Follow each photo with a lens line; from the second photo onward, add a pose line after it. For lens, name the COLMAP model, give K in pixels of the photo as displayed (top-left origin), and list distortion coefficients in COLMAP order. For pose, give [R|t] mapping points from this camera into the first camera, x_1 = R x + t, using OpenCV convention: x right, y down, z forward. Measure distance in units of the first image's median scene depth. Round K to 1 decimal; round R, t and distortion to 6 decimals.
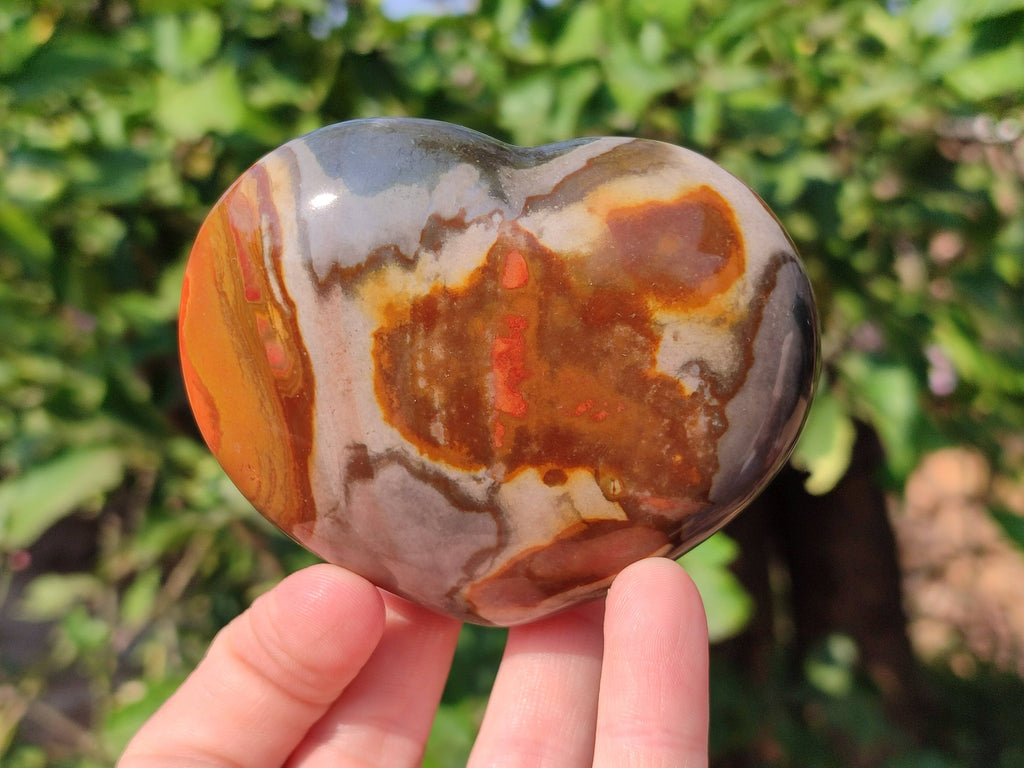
lens RADIAL K [[1543.5, 0, 512.0], [0, 1543.5, 384.0], [0, 0, 1]] dist [0.397321, -2.647137]
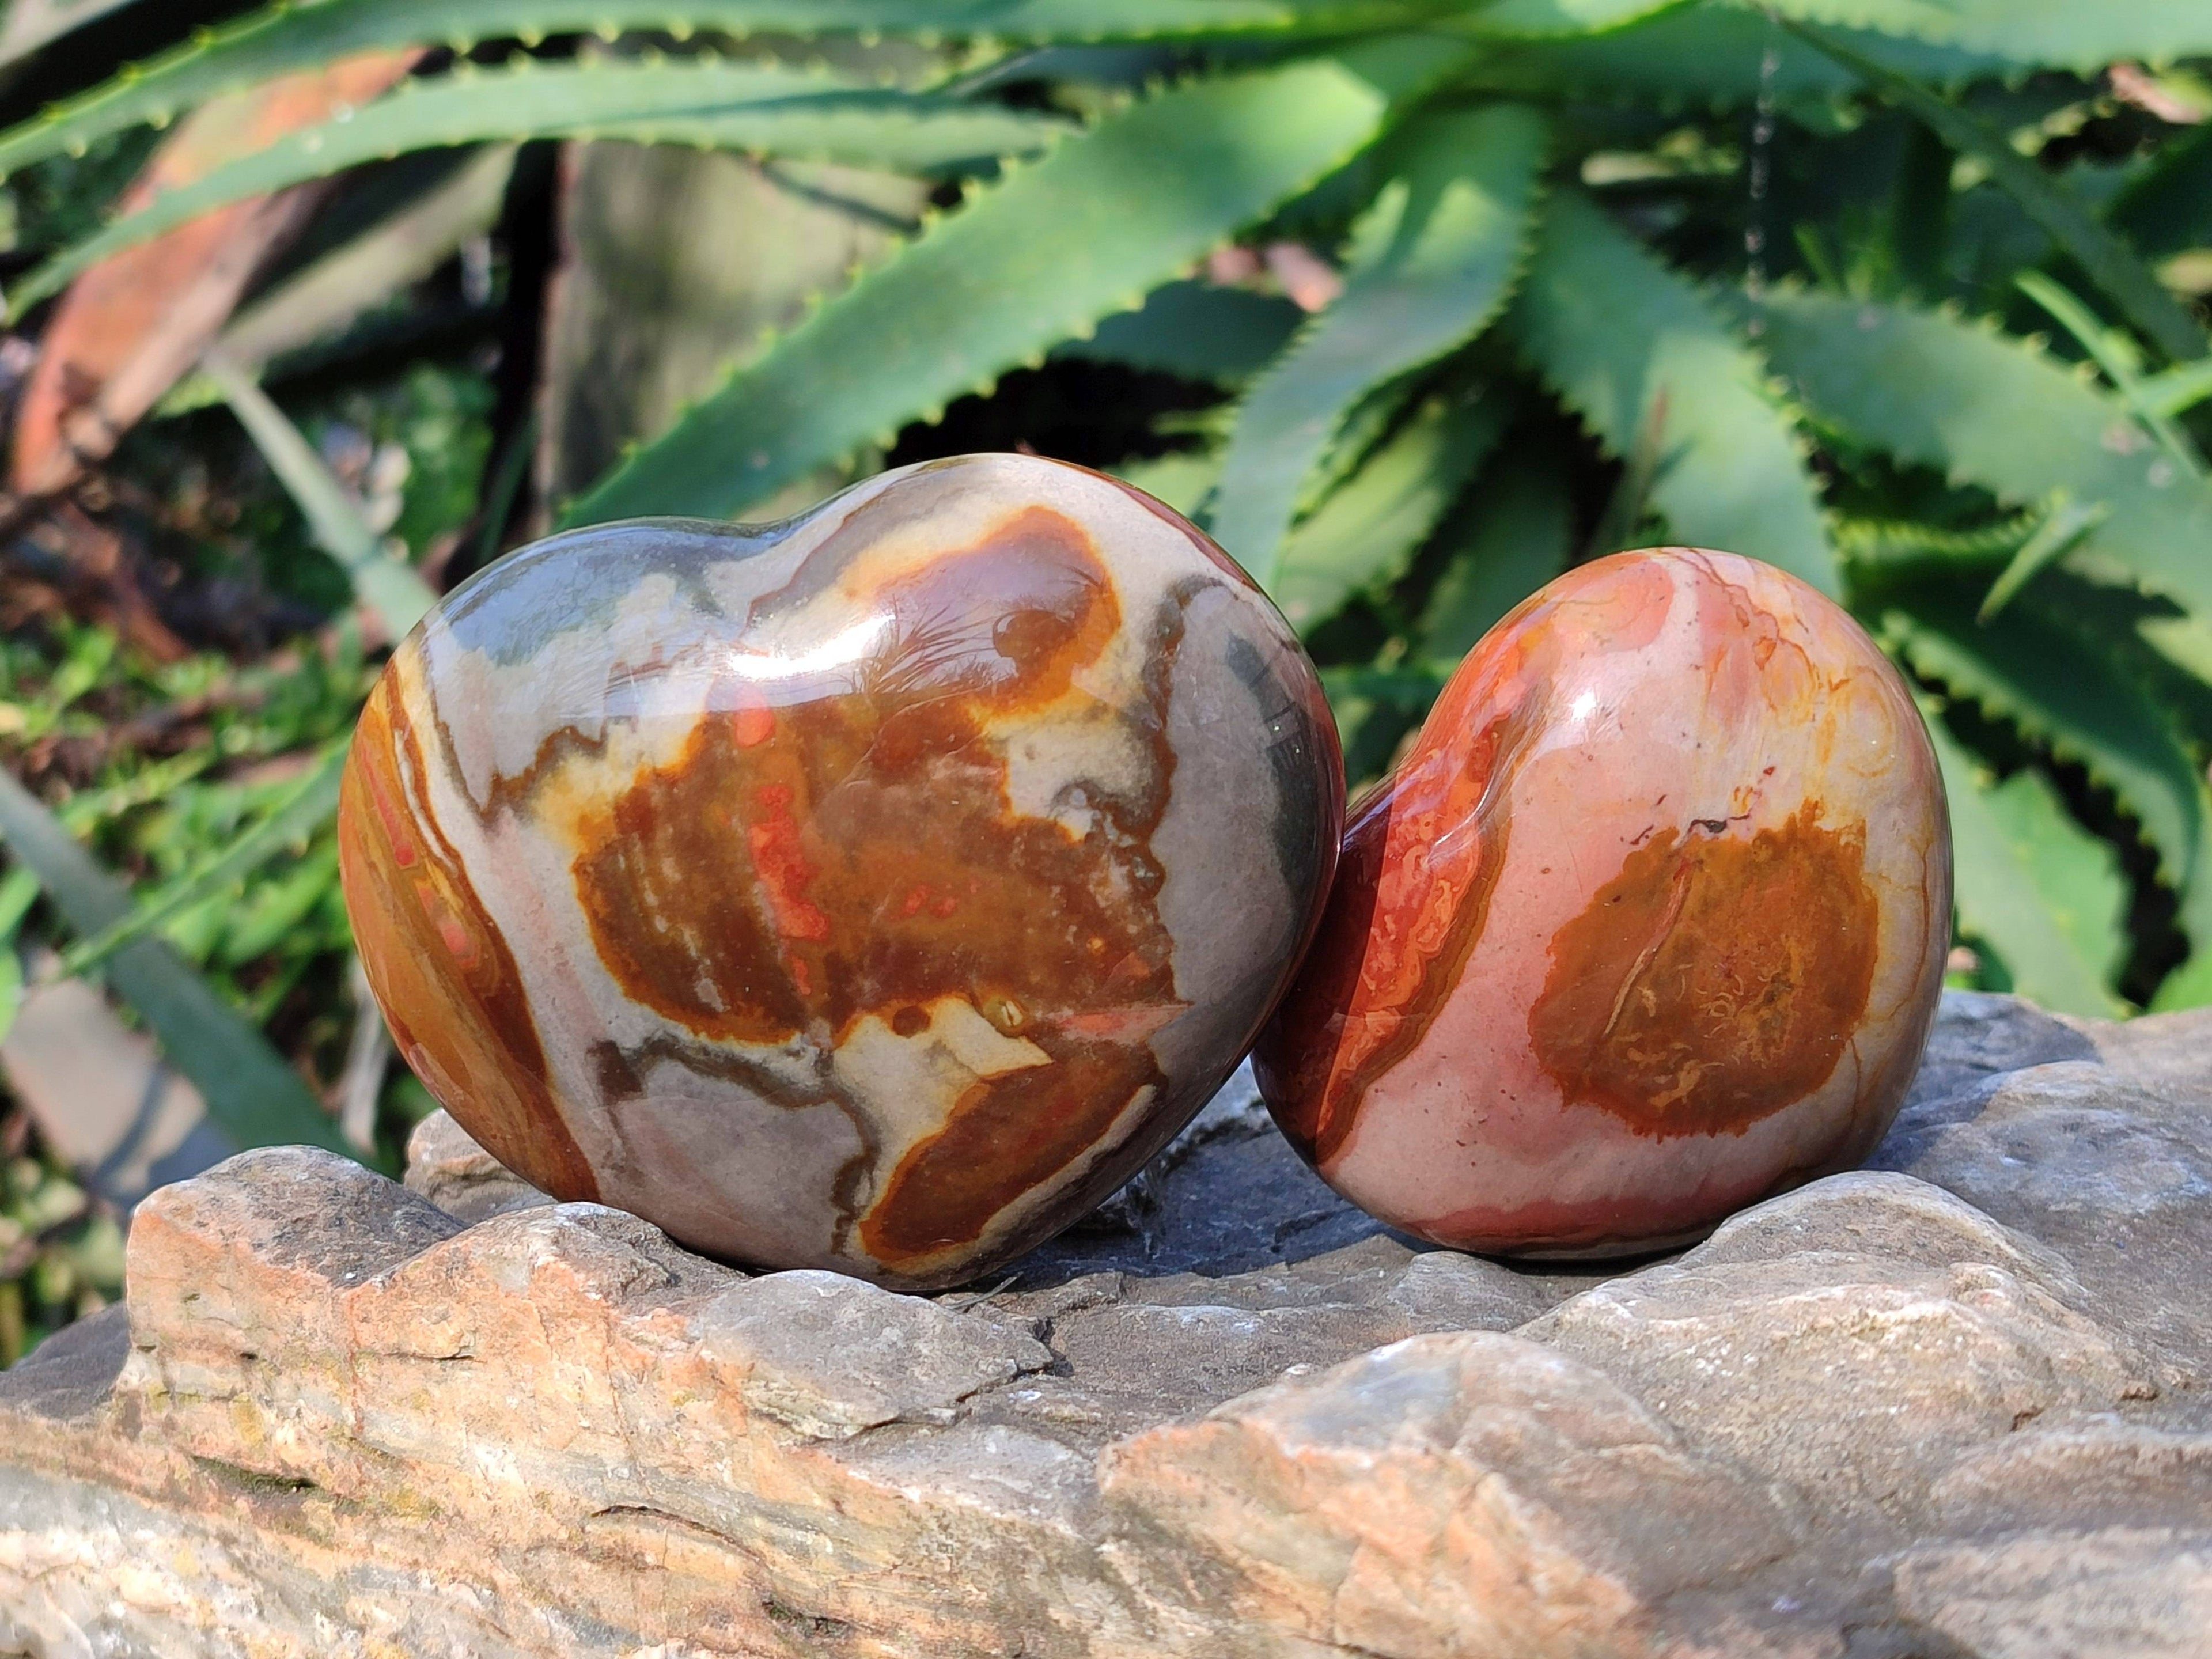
lens RADIAL K [[3334.2, 0, 1106.0], [0, 3334.2, 829.5], [0, 0, 1]] dist [0.397321, -2.647137]
pose [[0.938536, -0.246888, -0.241240, 0.448620], [0.231683, 0.968624, -0.089944, 0.126060], [0.255877, 0.028525, 0.966288, -0.281911]]
